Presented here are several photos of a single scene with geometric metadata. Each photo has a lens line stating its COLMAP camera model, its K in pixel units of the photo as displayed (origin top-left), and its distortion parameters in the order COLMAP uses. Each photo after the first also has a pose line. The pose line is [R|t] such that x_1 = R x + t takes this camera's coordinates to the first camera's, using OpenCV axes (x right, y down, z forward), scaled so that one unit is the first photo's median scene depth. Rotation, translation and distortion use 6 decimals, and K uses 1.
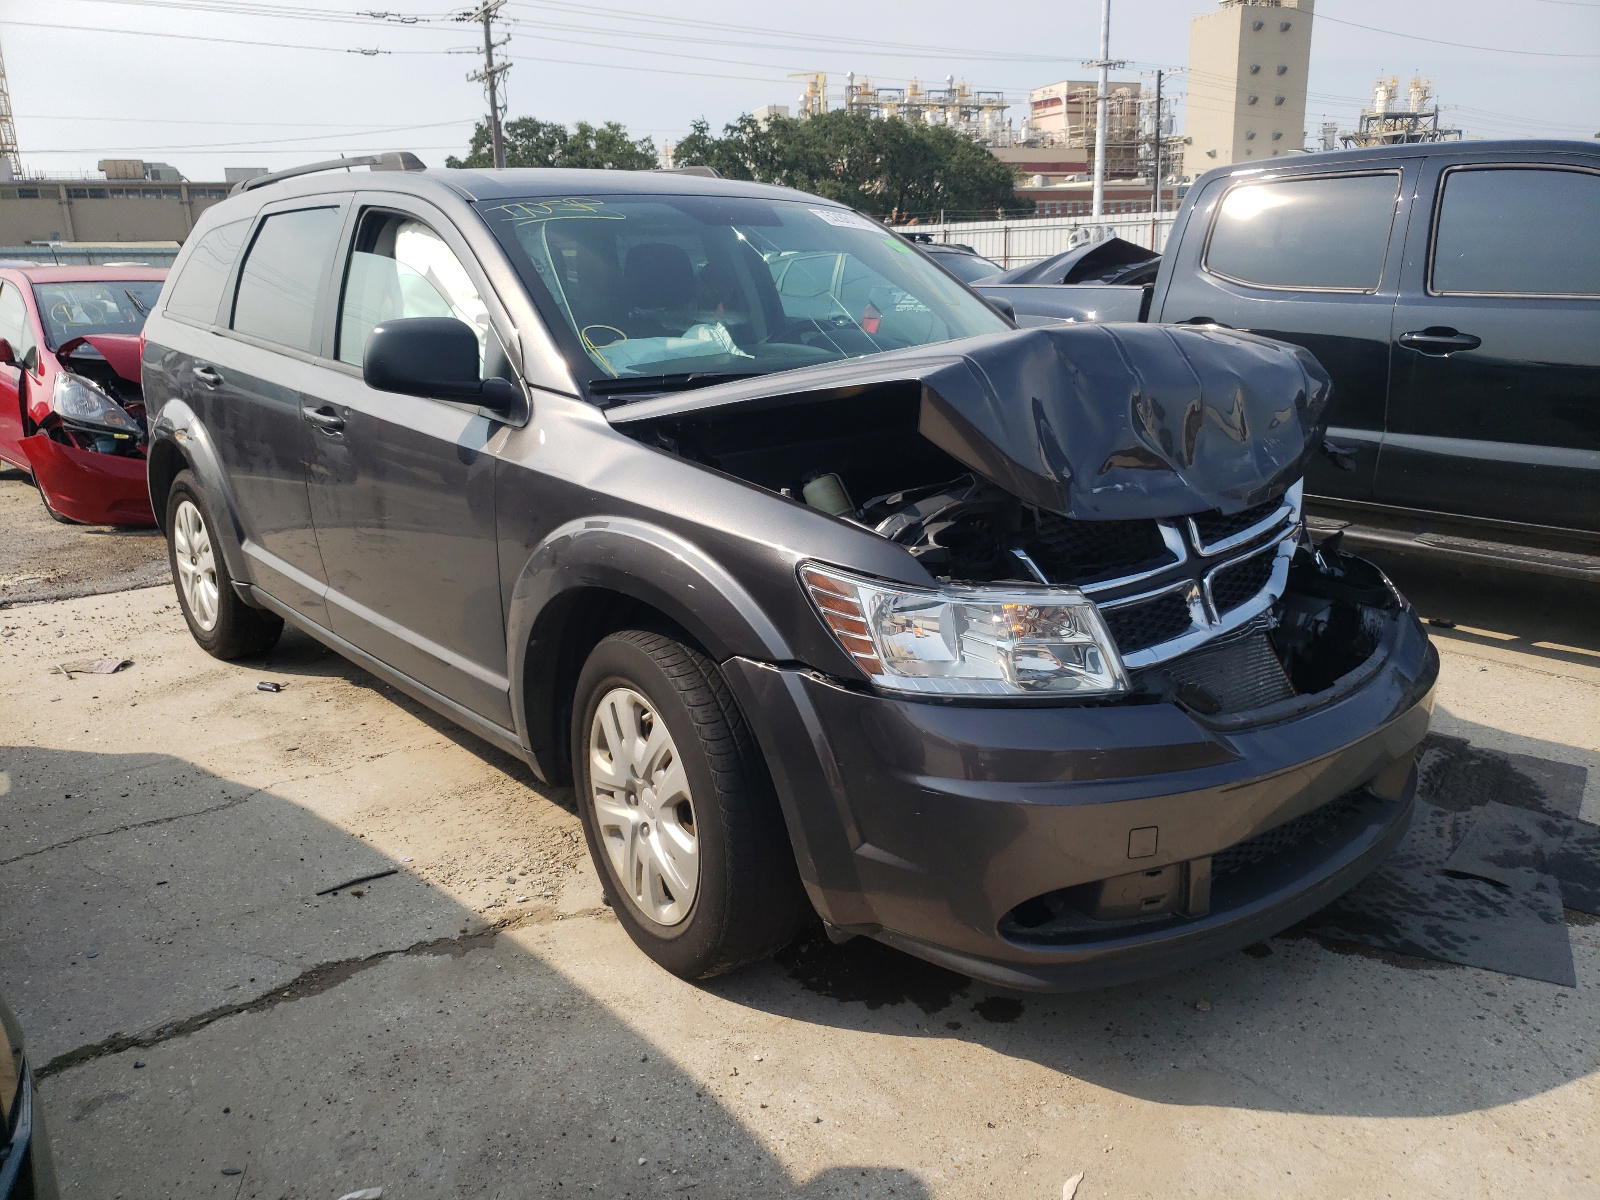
lens RADIAL K [[1376.3, 0, 801.7], [0, 1376.3, 603.4], [0, 0, 1]] dist [-0.001549, 0.000241]
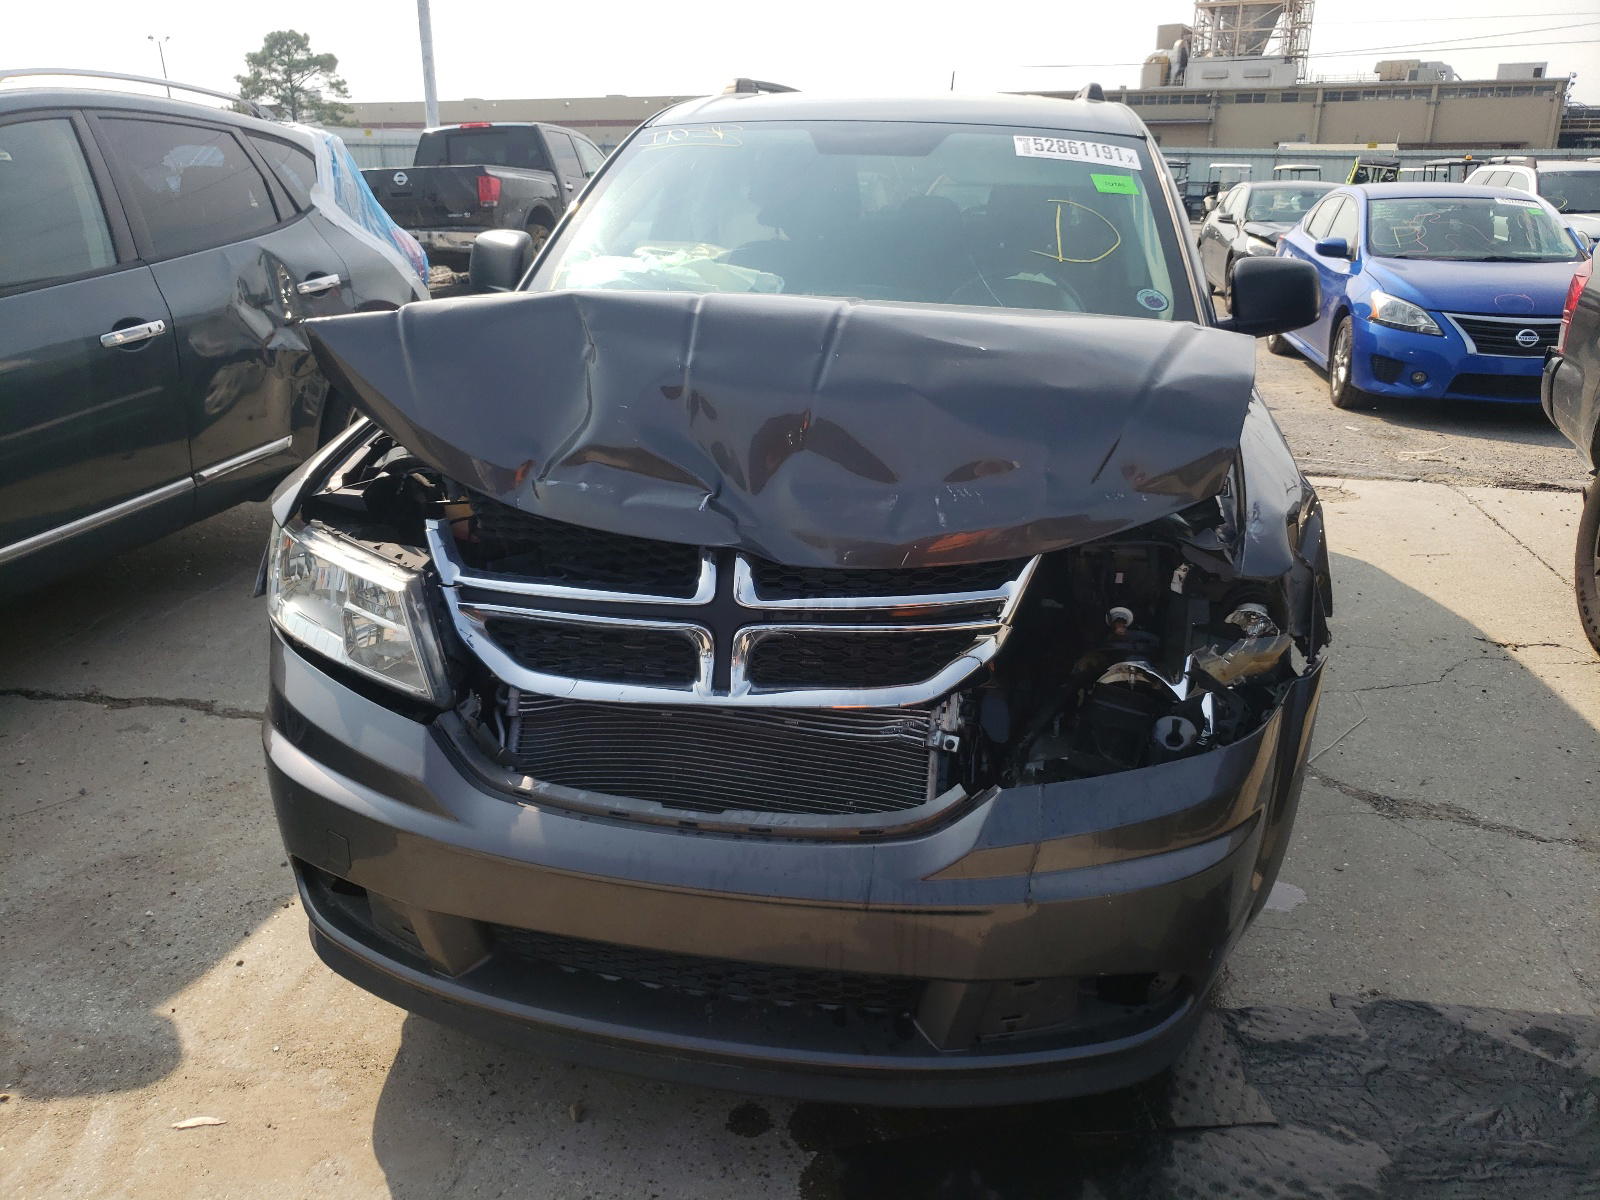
lens RADIAL K [[1376.3, 0, 801.6], [0, 1376.3, 596.7], [0, 0, 1]] dist [-0.001549, 0.000241]
pose [[0.563202, 0.260856, -0.784064, 0.153991], [-0.209277, 0.962957, 0.170048, -0.029820], [0.799379, 0.068315, 0.596931, 0.094820]]
